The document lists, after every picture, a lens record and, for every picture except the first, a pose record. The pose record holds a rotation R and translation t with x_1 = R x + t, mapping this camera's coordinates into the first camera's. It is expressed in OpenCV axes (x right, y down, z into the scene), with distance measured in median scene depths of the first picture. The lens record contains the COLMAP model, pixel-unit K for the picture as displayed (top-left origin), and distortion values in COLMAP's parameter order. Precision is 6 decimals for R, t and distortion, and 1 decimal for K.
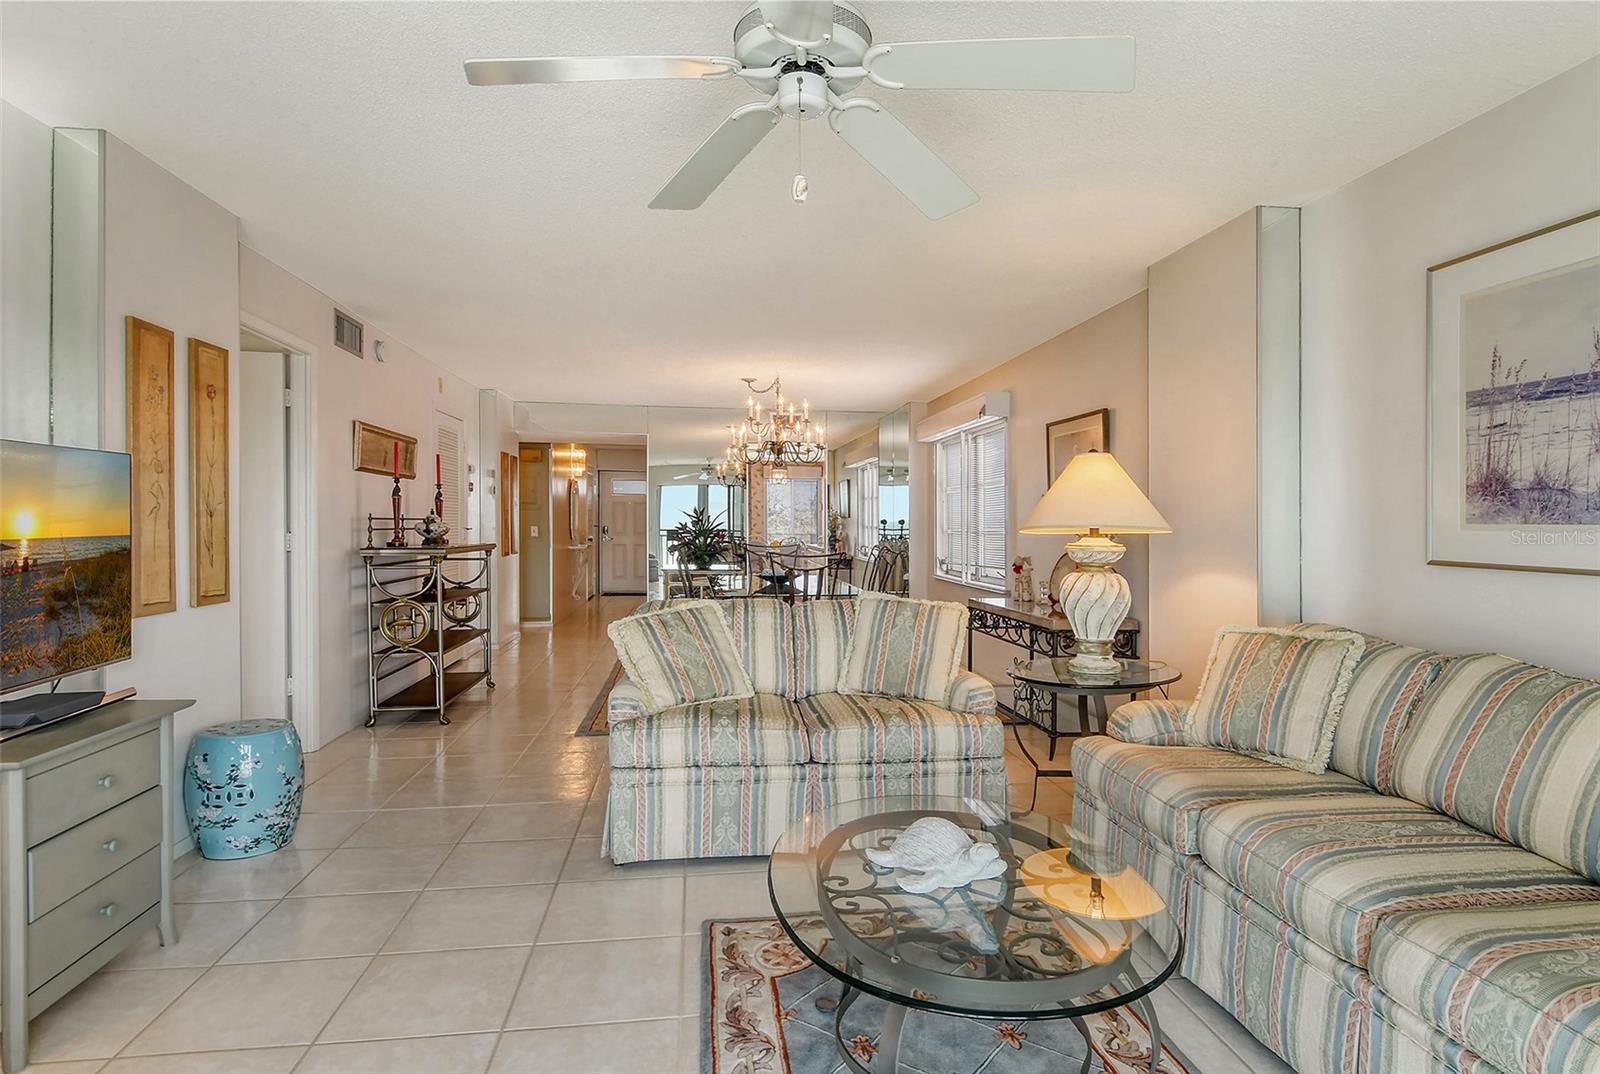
lens RADIAL K [[833.9, 0, 800.8], [0, 833.9, 530.2], [0, 0, 1]] dist [-0.000151, -0.000005]
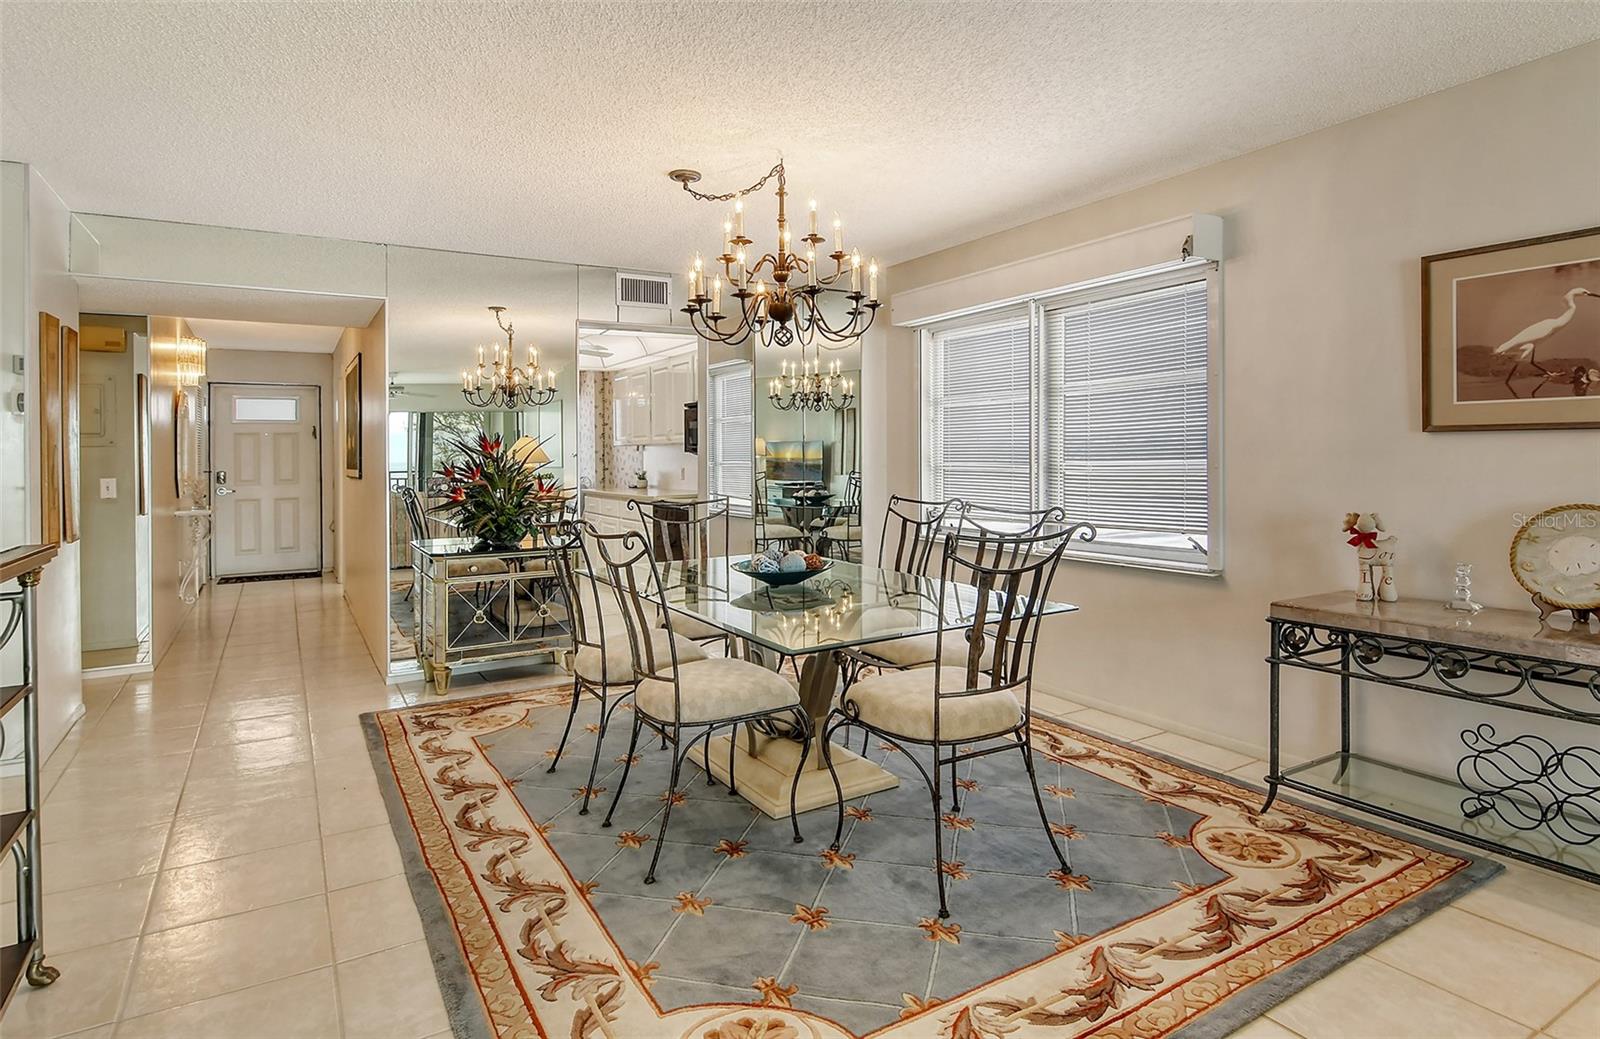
lens RADIAL K [[869.0, 0, 798.3], [0, 869.0, 459.8], [0, 0, 1]] dist [0.001156, -0.000155]
pose [[0.917735, -0.023610, 0.396490, -0.141169], [0.024927, 0.999688, 0.001834, -0.006349], [-0.396409, 0.008200, 0.918037, 0.336165]]
